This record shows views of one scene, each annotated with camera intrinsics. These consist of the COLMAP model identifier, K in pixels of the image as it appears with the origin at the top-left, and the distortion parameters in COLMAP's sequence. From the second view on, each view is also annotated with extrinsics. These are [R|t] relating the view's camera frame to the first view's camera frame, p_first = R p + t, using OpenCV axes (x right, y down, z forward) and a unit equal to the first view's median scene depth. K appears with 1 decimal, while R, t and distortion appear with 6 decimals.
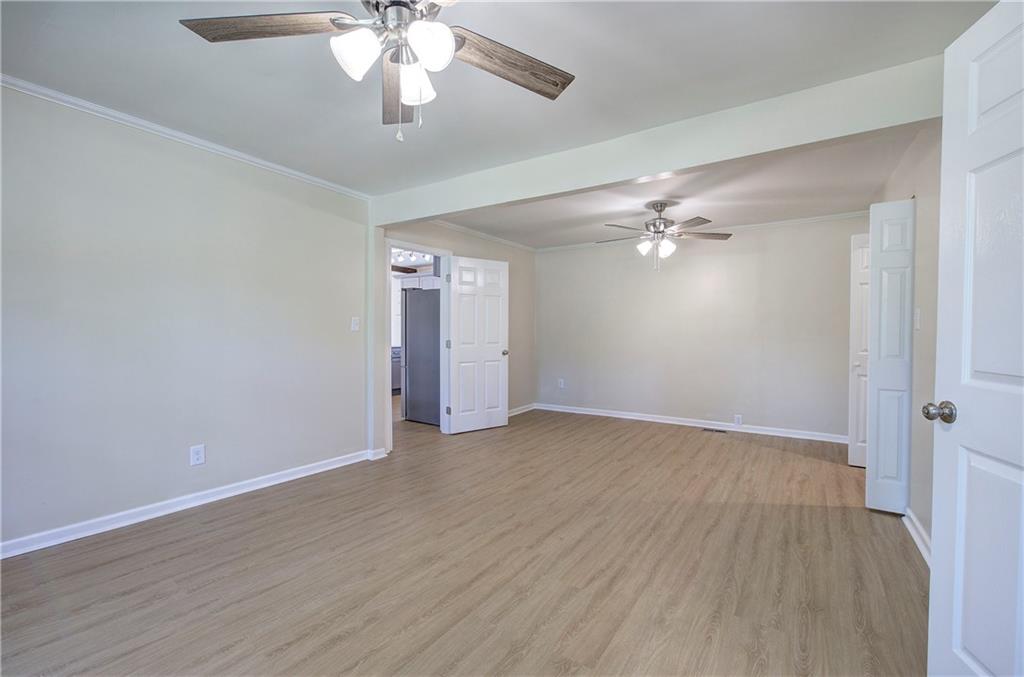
lens RADIAL K [[434.5, 0, 510.0], [0, 434.5, 340.6], [0, 0, 1]] dist [-0.008503, 0.001518]
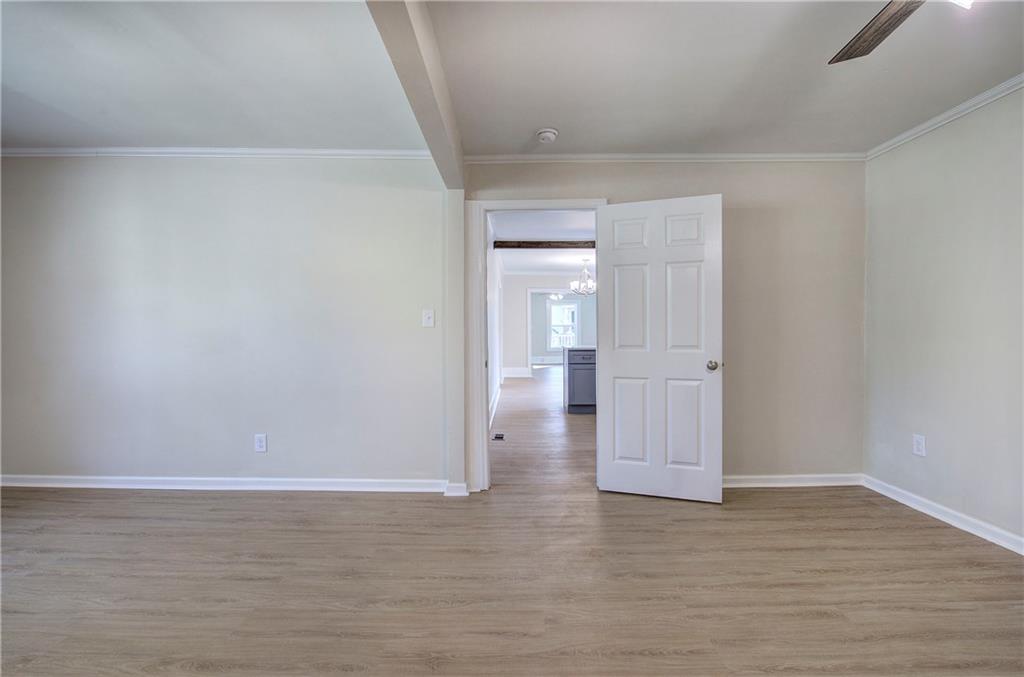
lens RADIAL K [[434.5, 0, 515.0], [0, 434.5, 331.9], [0, 0, 1]] dist [-0.008503, 0.001518]
pose [[0.561340, 0.002468, -0.827582, 0.384585], [-0.010126, 0.999941, -0.003886, -0.011308], [0.827523, 0.010562, 0.561332, 0.665146]]
